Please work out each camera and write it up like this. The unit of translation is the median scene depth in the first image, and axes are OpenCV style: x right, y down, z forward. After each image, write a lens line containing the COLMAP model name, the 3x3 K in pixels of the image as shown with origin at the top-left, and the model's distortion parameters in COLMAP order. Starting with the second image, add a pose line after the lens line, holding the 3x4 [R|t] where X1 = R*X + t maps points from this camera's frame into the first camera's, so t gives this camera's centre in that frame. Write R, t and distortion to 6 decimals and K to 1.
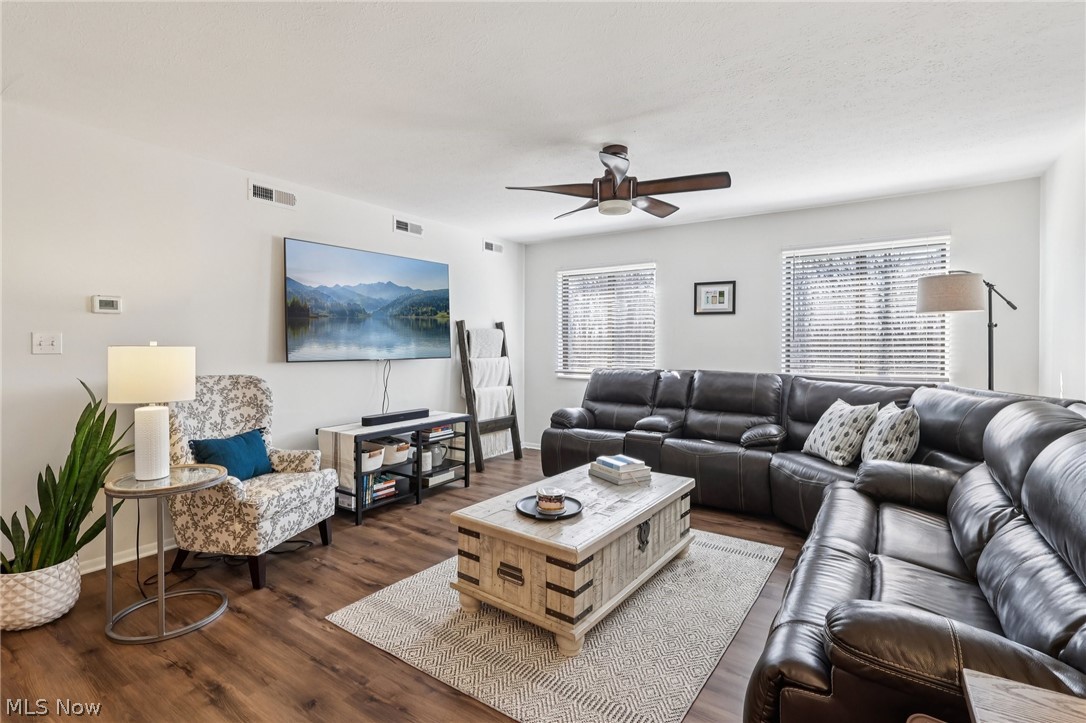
lens RADIAL K [[509.4, 0, 542.8], [0, 509.4, 348.5], [0, 0, 1]] dist [-0.009512, 0.000534]
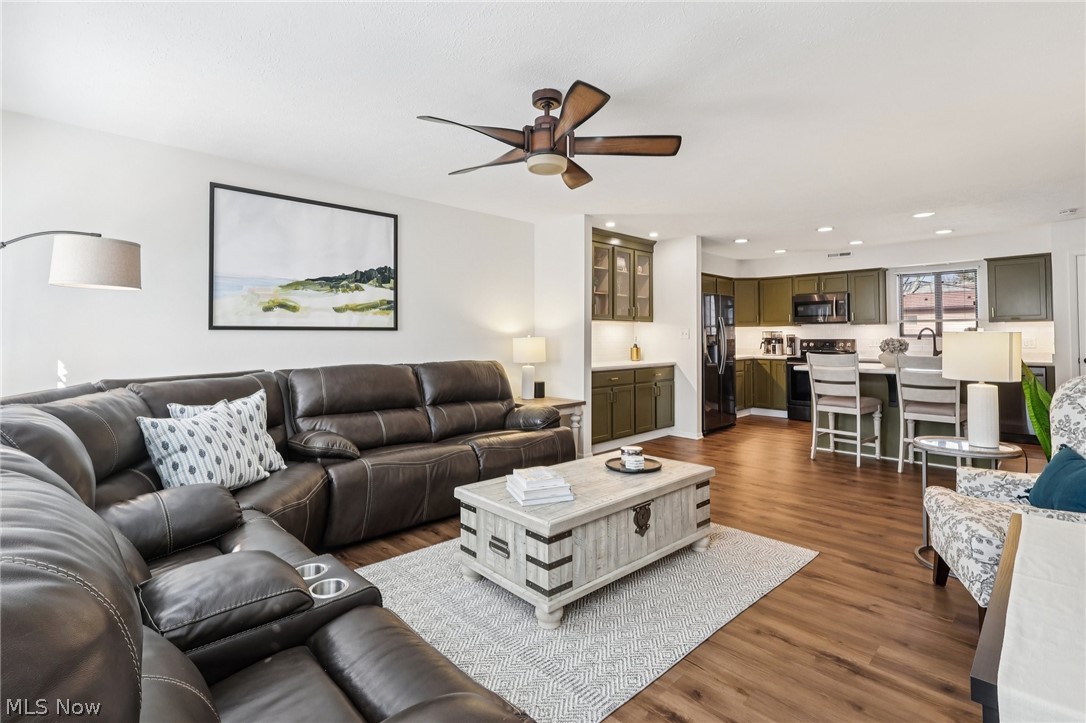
lens RADIAL K [[517.0, 0, 542.9], [0, 517.0, 336.4], [0, 0, 1]] dist [0.004965, 0.001163]
pose [[-0.978189, -0.002866, 0.207698, -0.020374], [-0.001670, 0.999981, 0.005936, -0.002832], [-0.207711, 0.005460, -0.978175, 1.523851]]
